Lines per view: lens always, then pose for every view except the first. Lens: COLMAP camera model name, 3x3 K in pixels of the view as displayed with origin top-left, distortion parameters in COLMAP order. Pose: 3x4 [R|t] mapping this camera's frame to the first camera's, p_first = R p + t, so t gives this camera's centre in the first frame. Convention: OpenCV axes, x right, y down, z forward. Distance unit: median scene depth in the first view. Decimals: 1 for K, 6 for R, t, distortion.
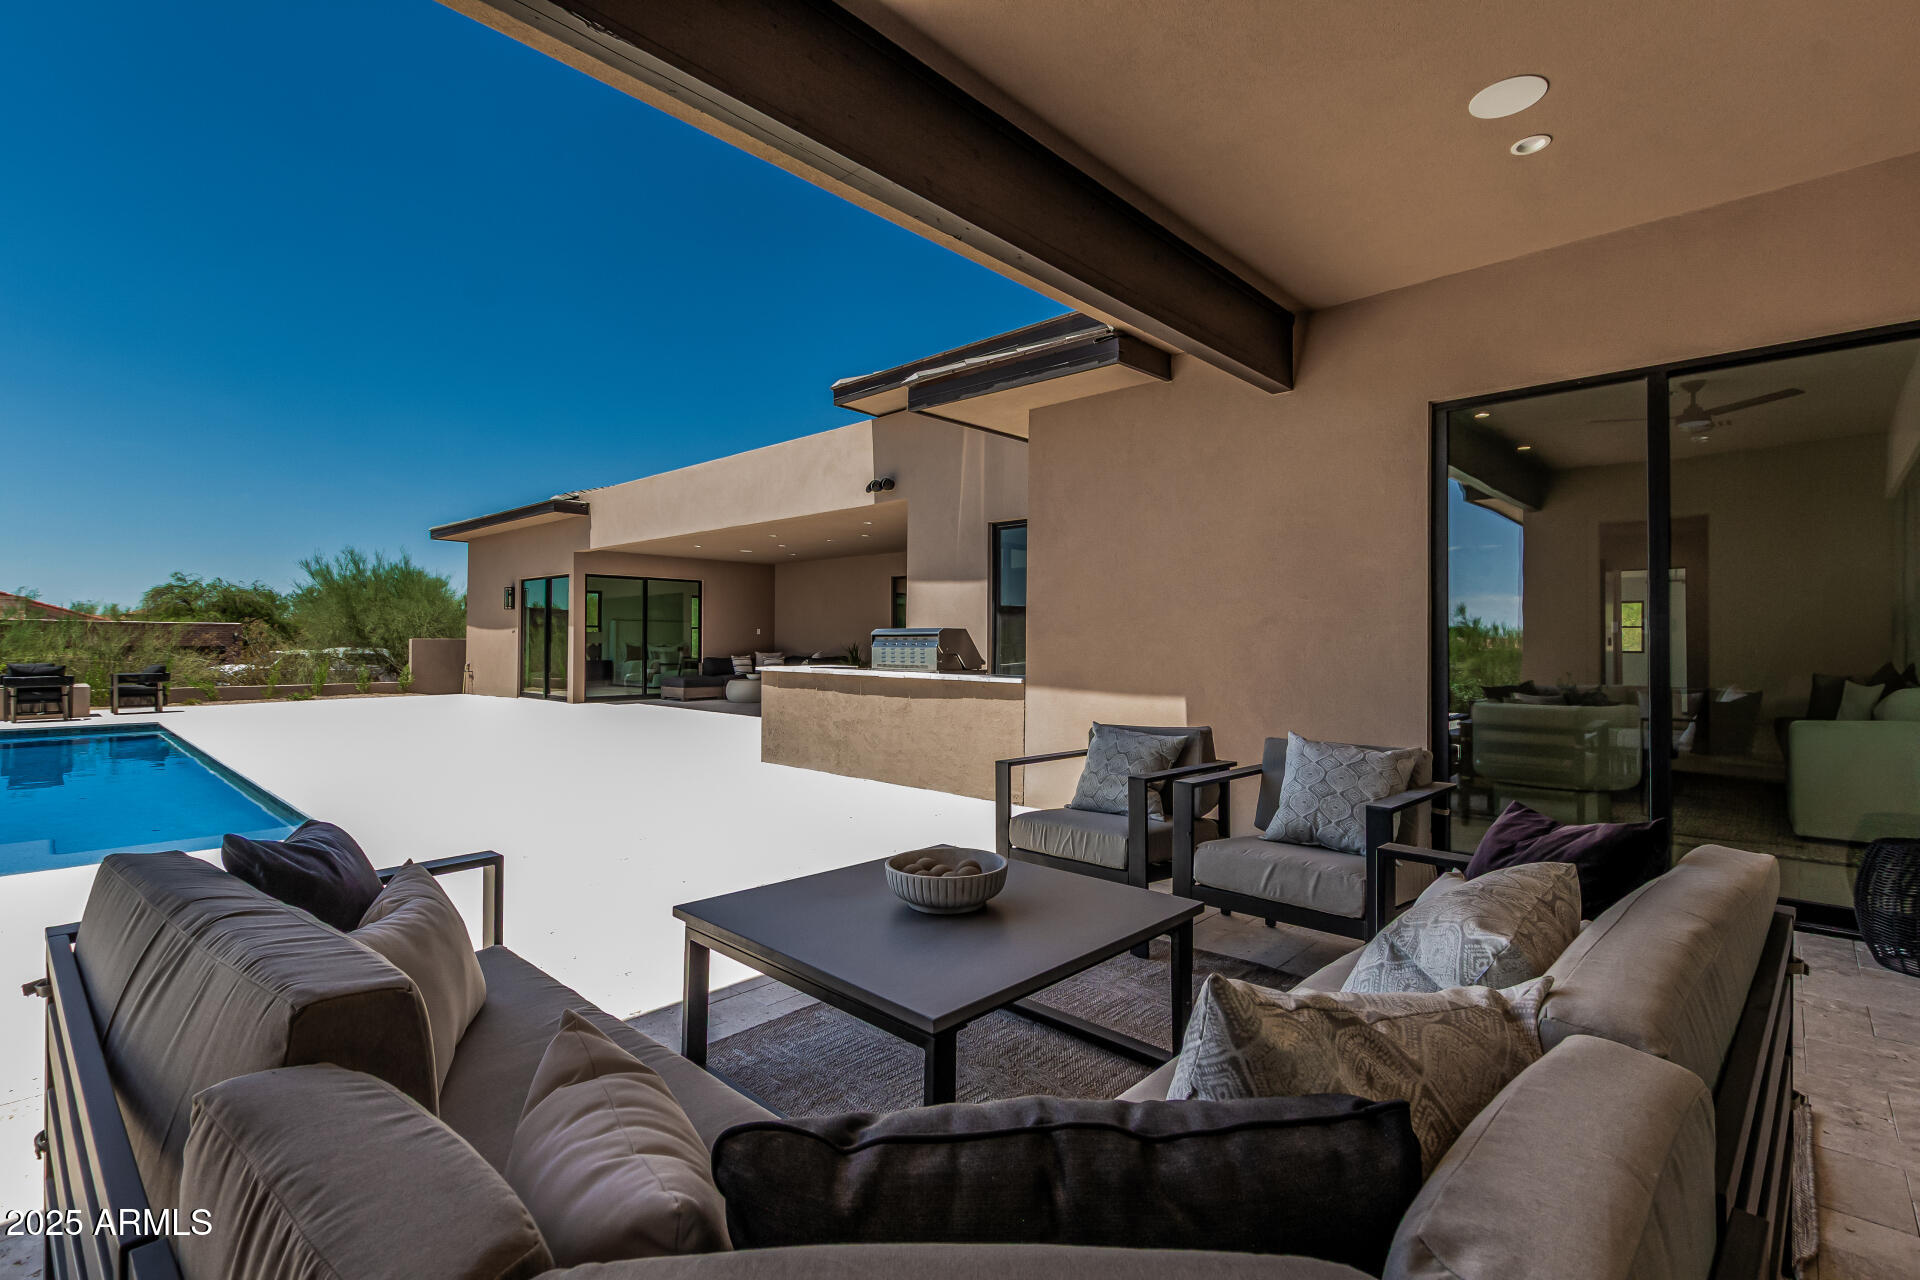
lens RADIAL K [[920.9, 0, 959.9], [0, 920.9, 635.2], [0, 0, 1]] dist [0.006371, 0.000521]
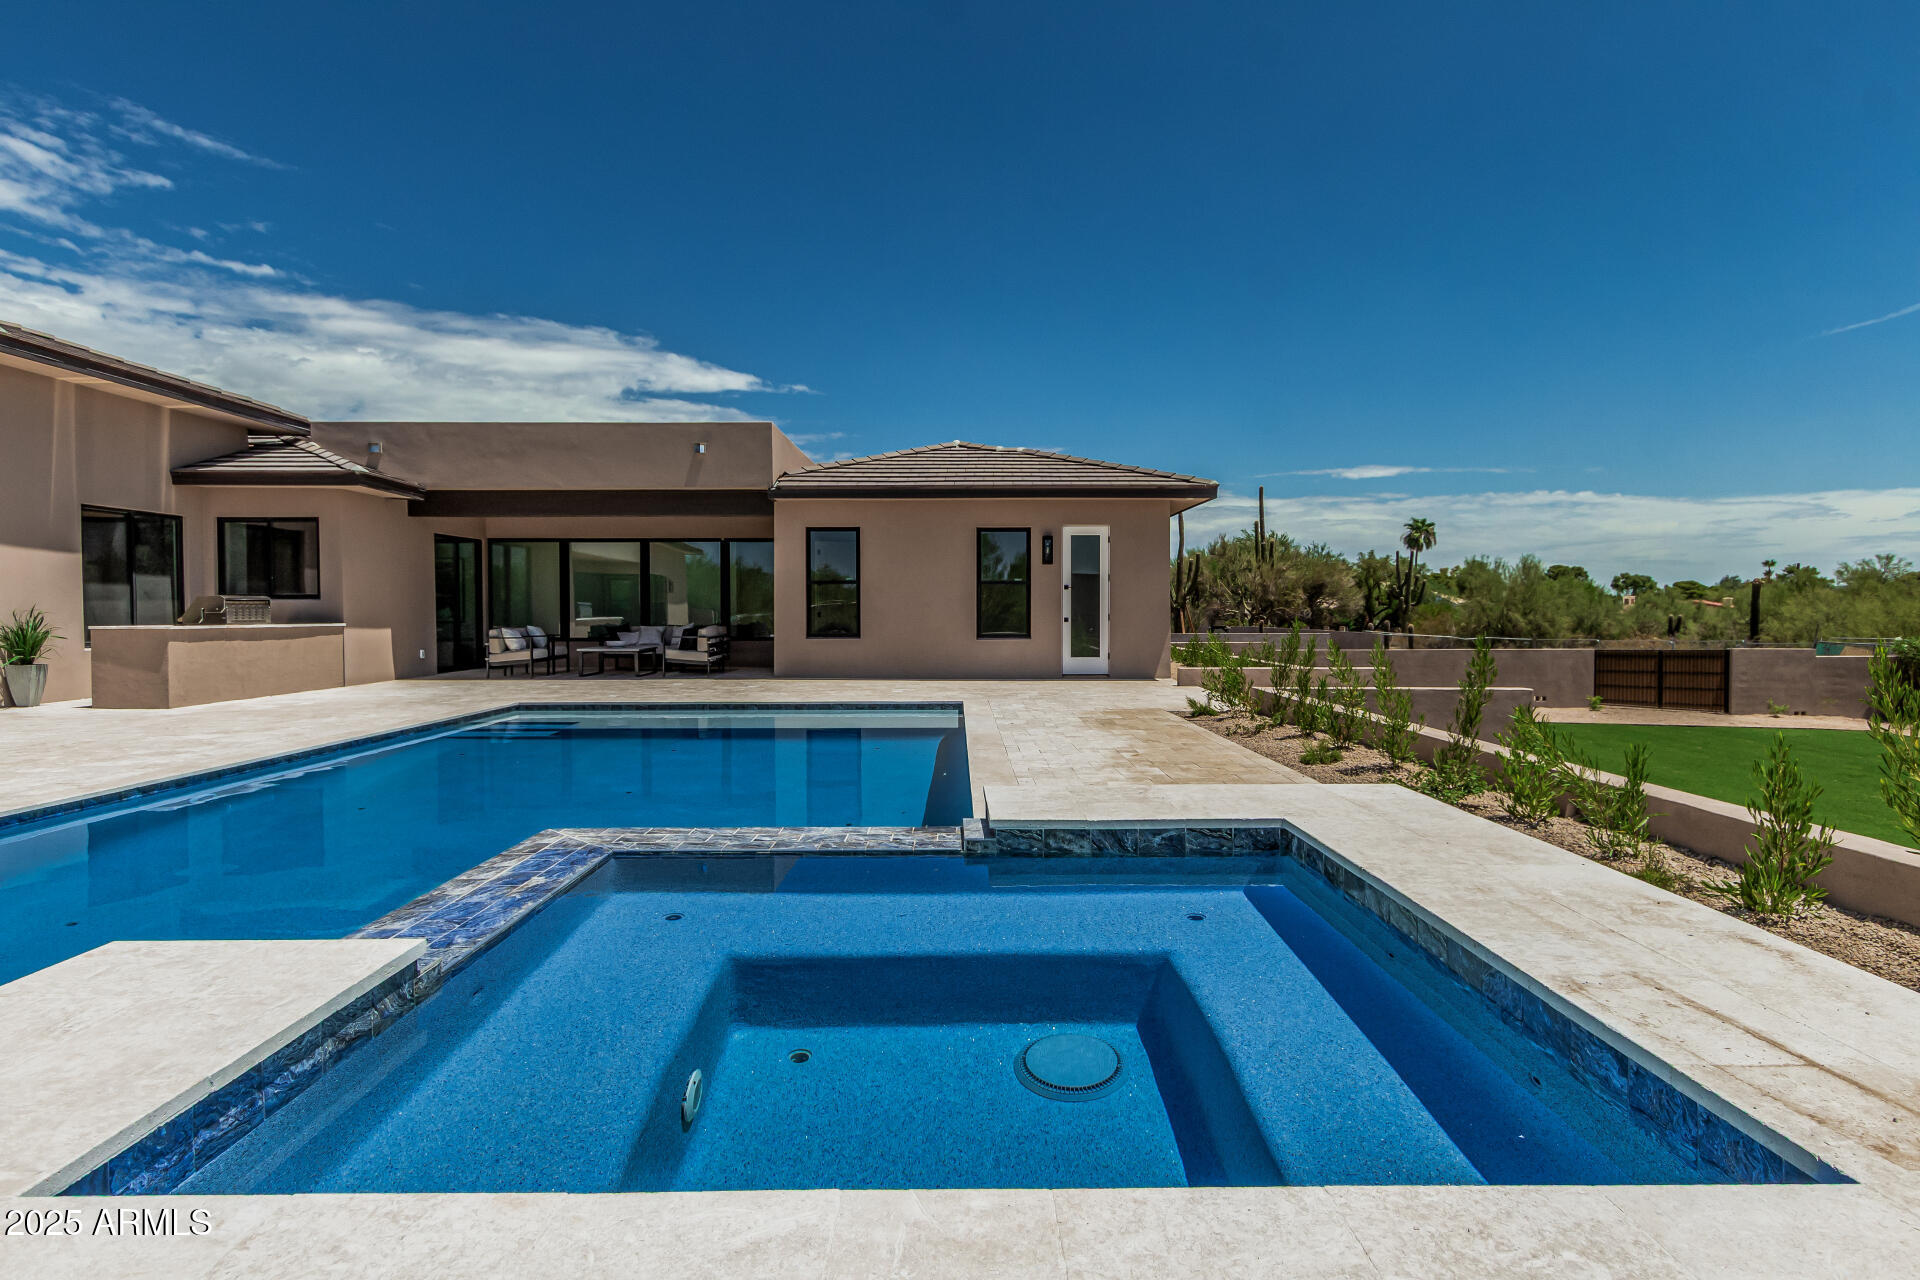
lens RADIAL K [[1067.3, 0, 957.8], [0, 1067.3, 636.7], [0, 0, 1]] dist [0.000956, 0.000296]
pose [[-0.690557, -0.018708, 0.723036, -2.127923], [-0.004619, 0.999759, 0.021456, 0.016873], [-0.723263, 0.011476, -0.690477, 1.381545]]
